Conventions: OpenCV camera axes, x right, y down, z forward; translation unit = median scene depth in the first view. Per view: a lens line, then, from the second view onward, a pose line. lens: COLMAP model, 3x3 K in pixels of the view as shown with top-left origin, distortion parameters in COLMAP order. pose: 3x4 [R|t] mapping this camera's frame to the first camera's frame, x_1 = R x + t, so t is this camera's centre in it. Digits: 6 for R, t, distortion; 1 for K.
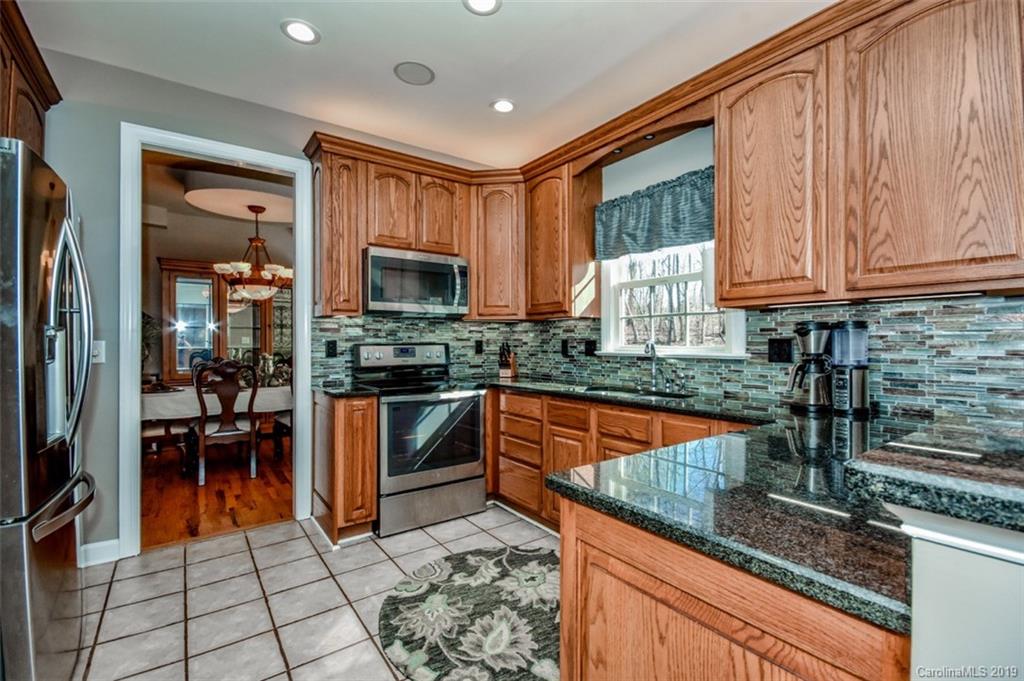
lens RADIAL K [[450.8, 0, 512.0], [0, 450.8, 340.5], [0, 0, 1]] dist [0.002274, 0.000141]
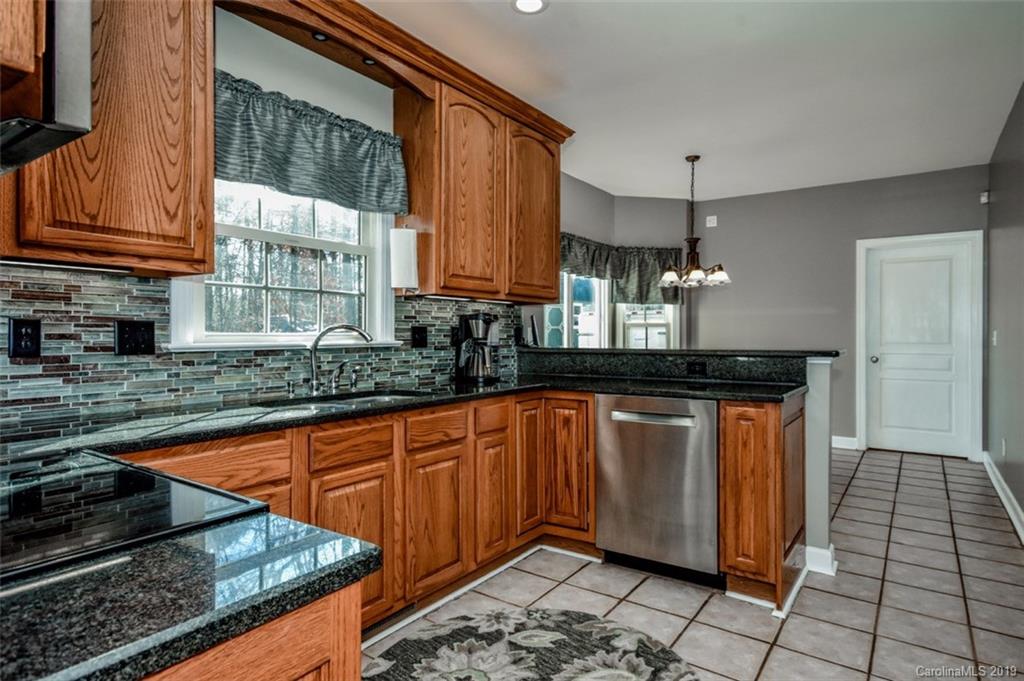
lens RADIAL K [[578.7, 0, 512.0], [0, 578.7, 340.5], [0, 0, 1]] dist [-0.001388, -0.000200]
pose [[-0.333323, -0.006304, 0.942792, -0.594114], [-0.001999, 0.999980, 0.005980, 0.016502], [-0.942811, 0.000109, -0.333329, 0.926384]]
